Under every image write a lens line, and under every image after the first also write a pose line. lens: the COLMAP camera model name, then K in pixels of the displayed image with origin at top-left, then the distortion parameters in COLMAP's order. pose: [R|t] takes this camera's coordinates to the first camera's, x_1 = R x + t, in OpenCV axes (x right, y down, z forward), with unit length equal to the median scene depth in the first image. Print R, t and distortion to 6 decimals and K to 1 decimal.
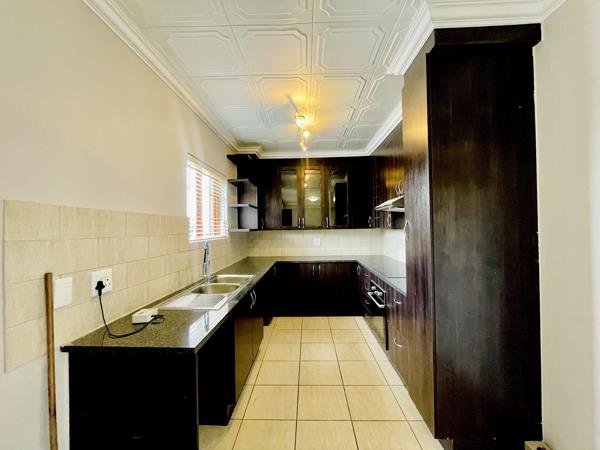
lens RADIAL K [[244.2, 0, 300.0], [0, 244.2, 225.0], [0, 0, 1]] dist [0.000295, -0.000013]
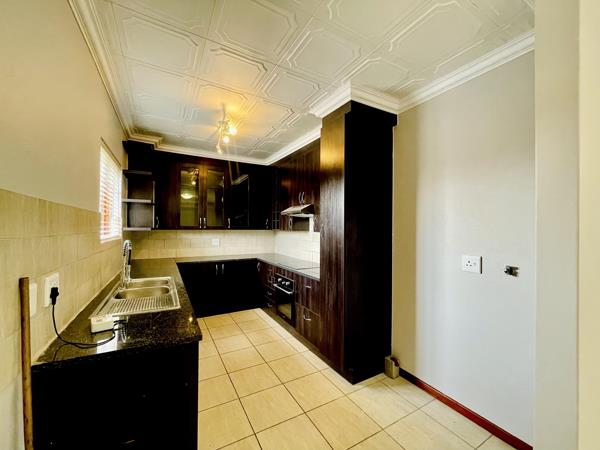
lens RADIAL K [[244.2, 0, 300.0], [0, 244.2, 225.0], [0, 0, 1]] dist [0.000295, -0.000013]
pose [[0.854158, 0.028432, 0.519235, -0.224740], [-0.026721, 0.999585, -0.010777, 0.000759], [-0.519326, -0.004670, 0.854563, -0.064422]]
